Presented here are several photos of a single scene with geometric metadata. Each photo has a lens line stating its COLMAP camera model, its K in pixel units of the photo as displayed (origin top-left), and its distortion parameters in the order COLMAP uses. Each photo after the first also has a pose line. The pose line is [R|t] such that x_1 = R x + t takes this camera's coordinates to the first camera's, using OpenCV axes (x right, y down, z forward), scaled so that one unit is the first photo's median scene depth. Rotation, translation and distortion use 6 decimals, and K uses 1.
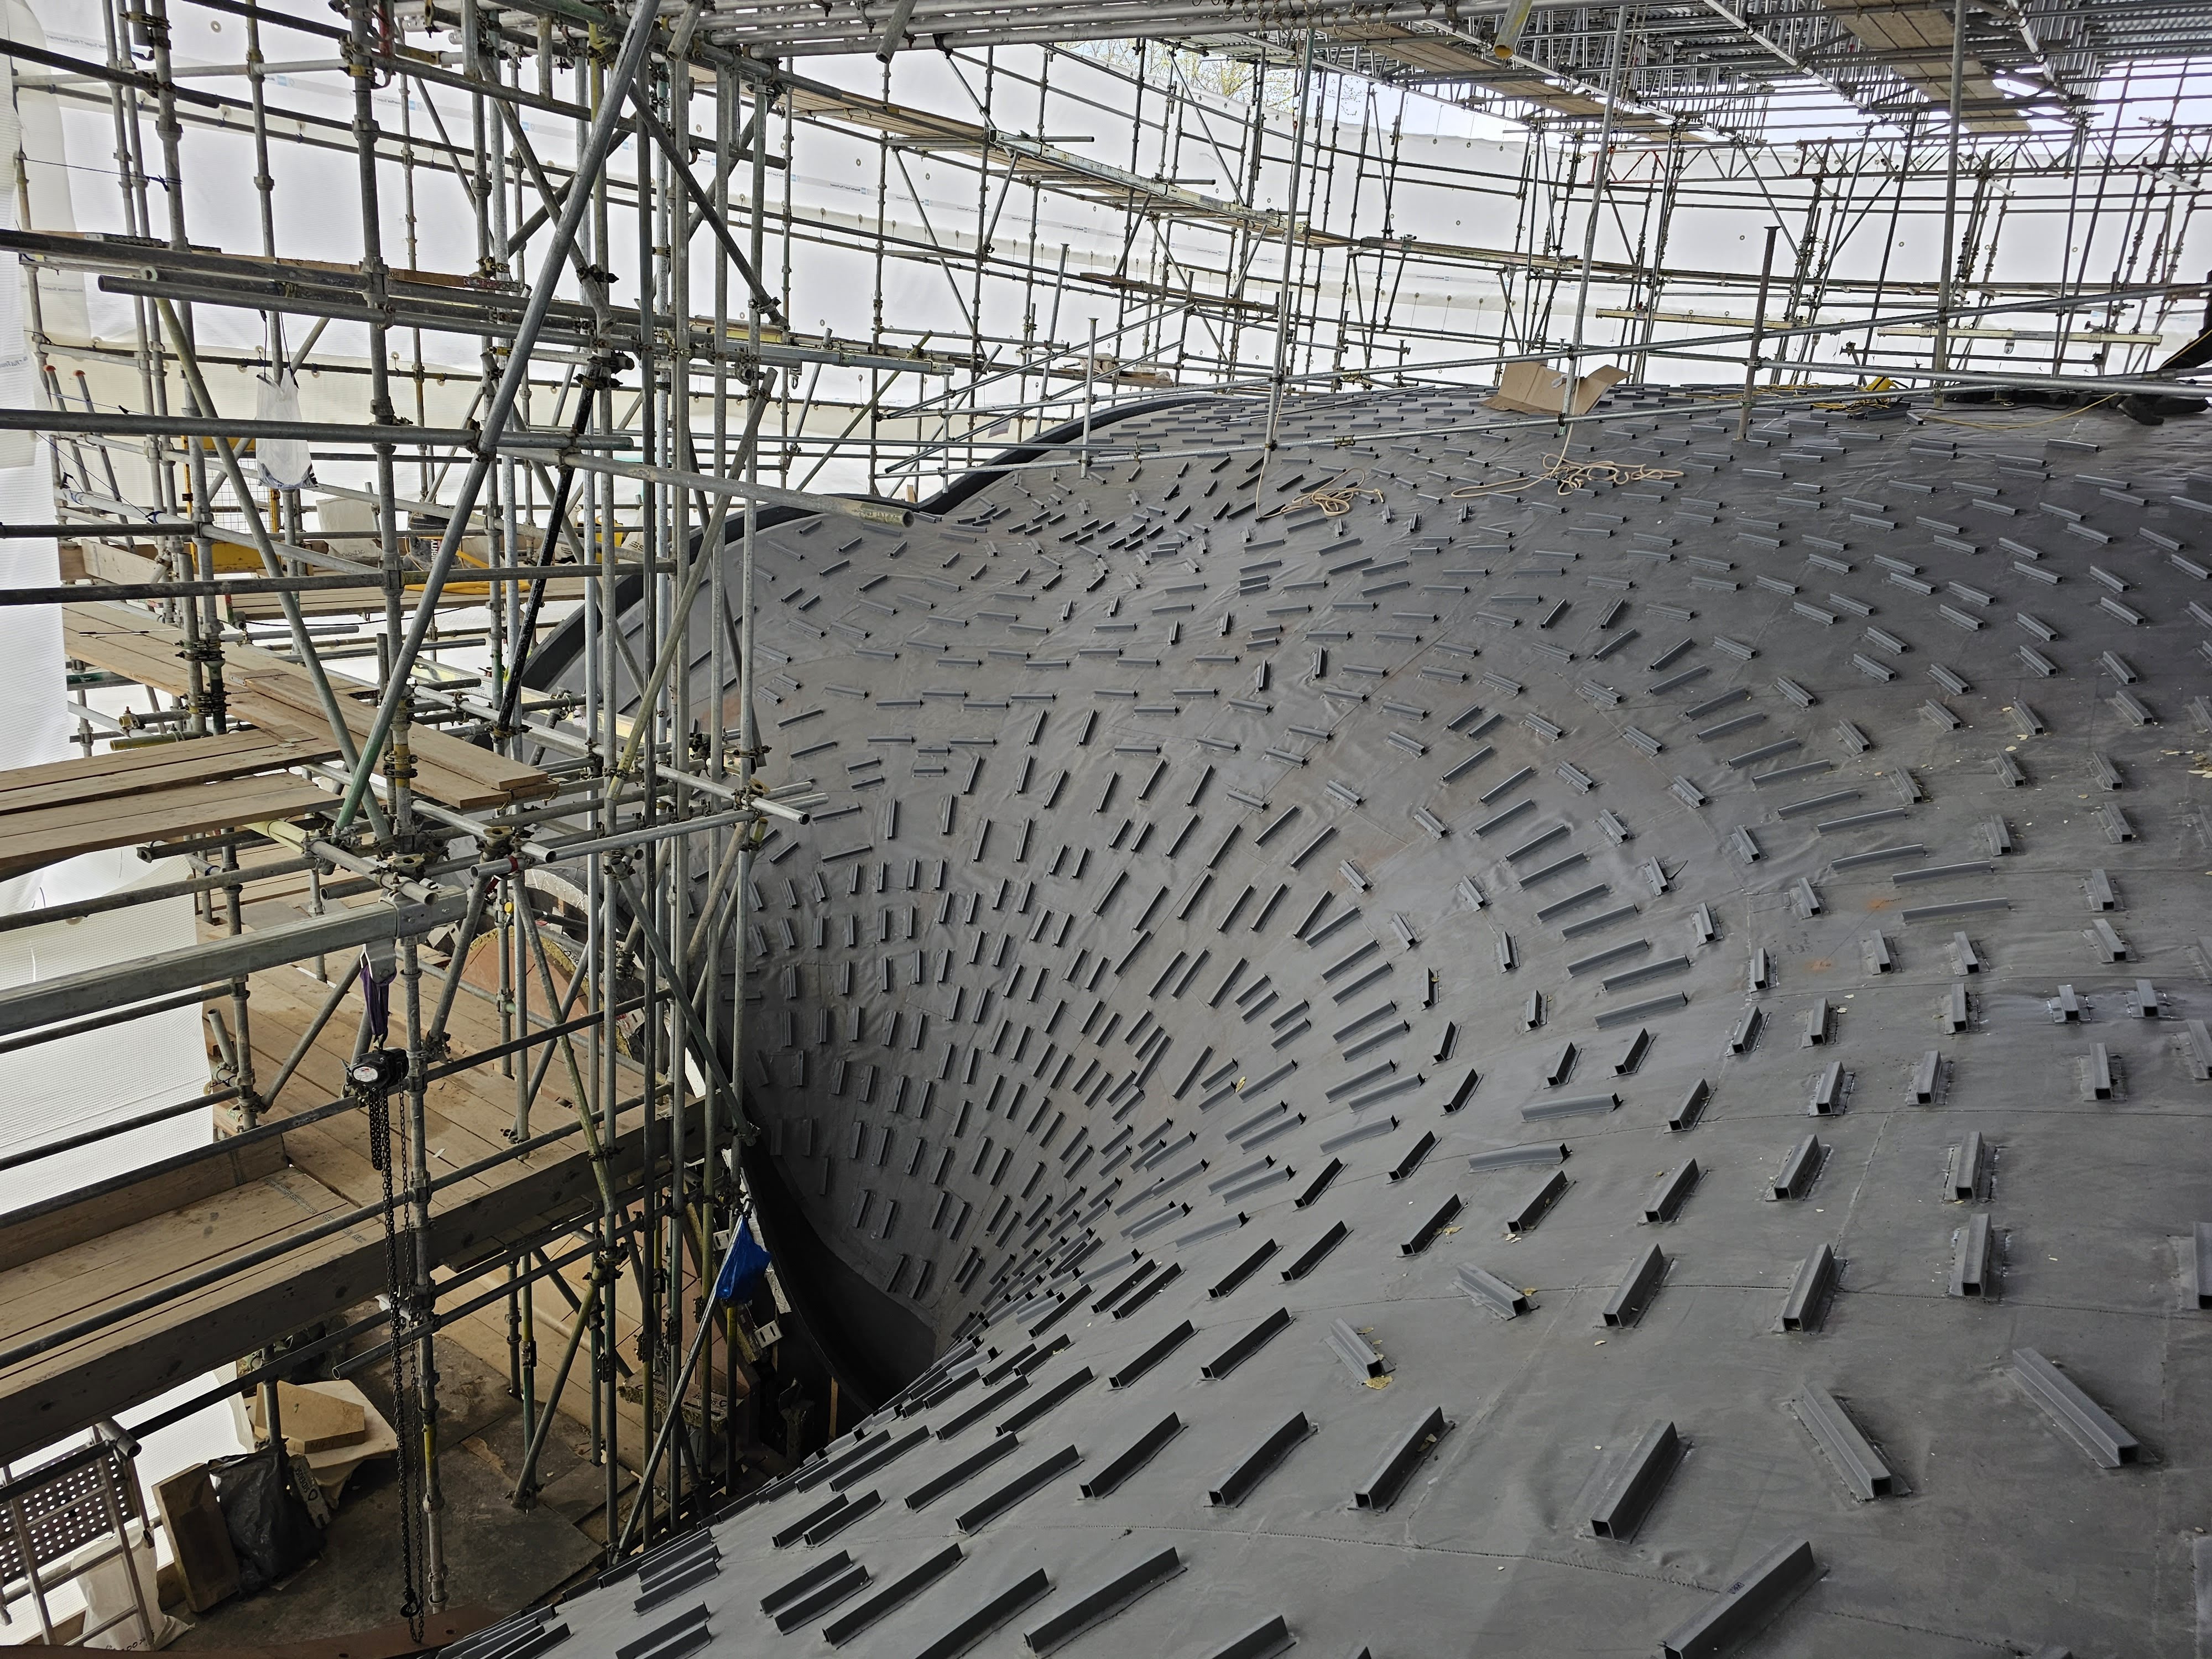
lens RADIAL K [[1488.6, 0, 1107.2], [0, 1488.6, 820.0], [0, 0, 1]] dist [0.067225, -0.055654]
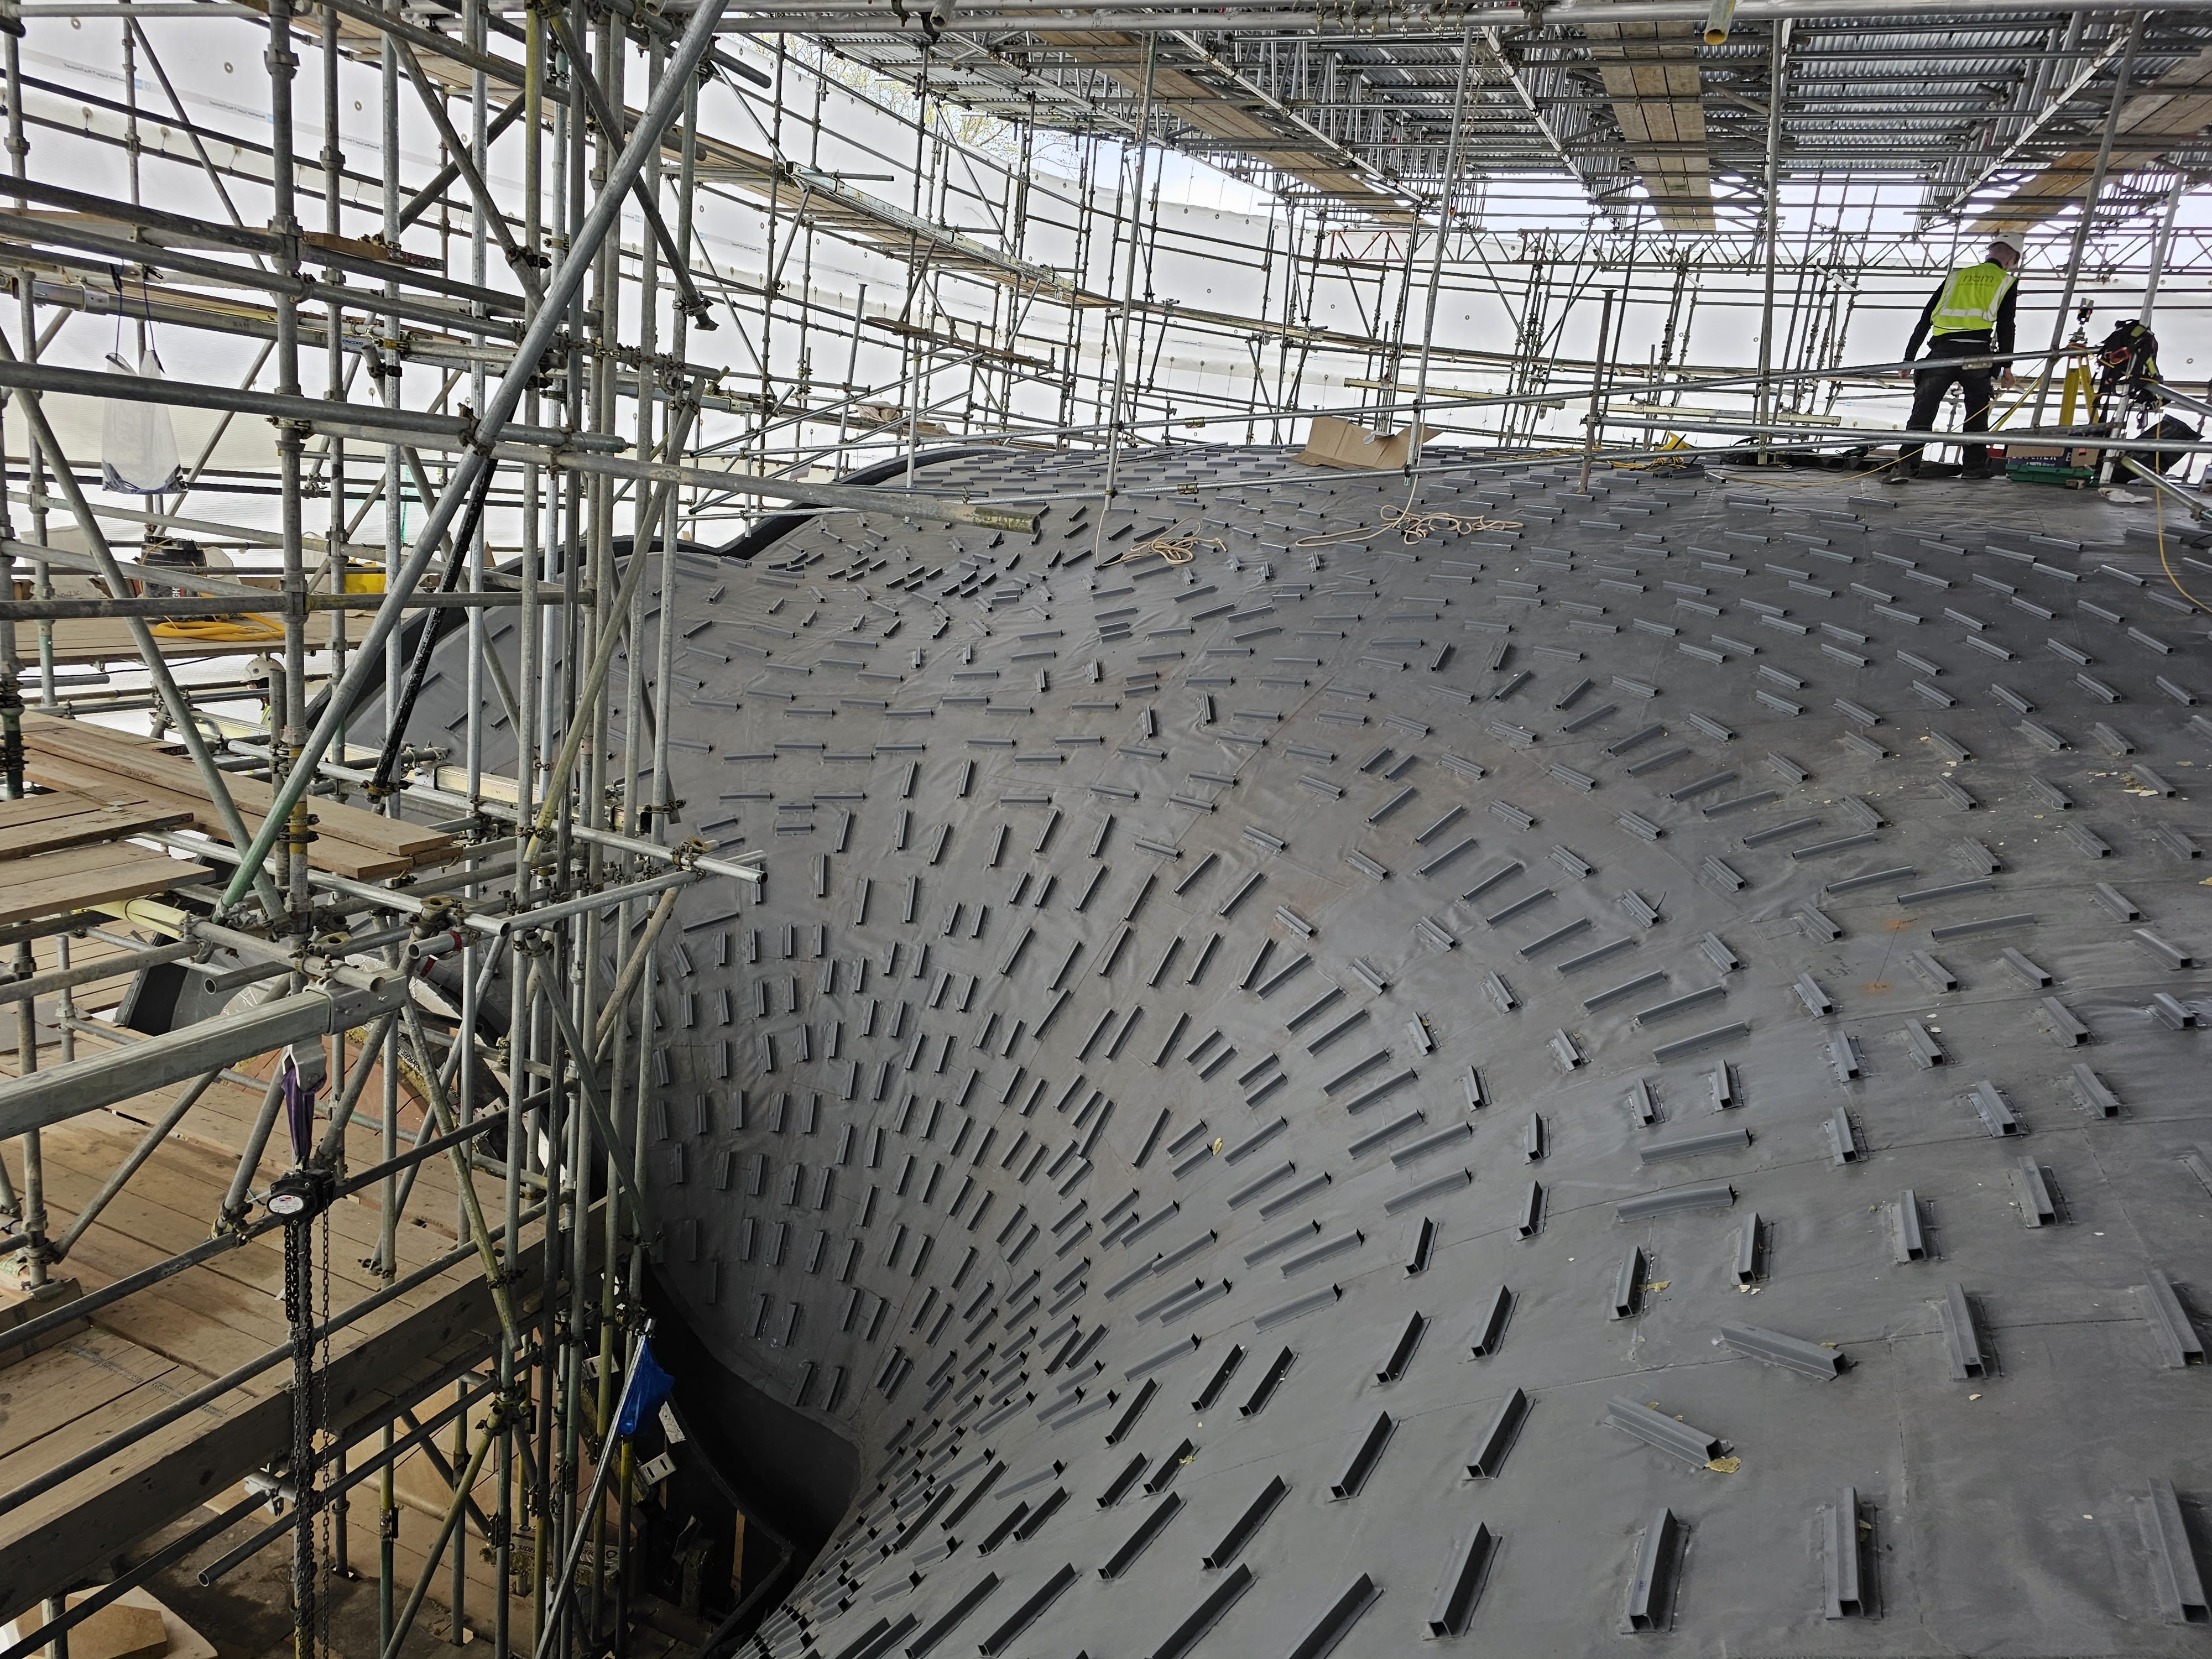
lens RADIAL K [[1493.9, 0, 1106.0], [0, 1493.9, 829.5], [0, 0, 1]] dist [0.065490, -0.048943]
pose [[0.980161, -0.025355, 0.196573, -0.121212], [0.032448, 0.998930, -0.032946, 0.004374], [-0.195528, 0.038671, 0.979935, 0.058096]]
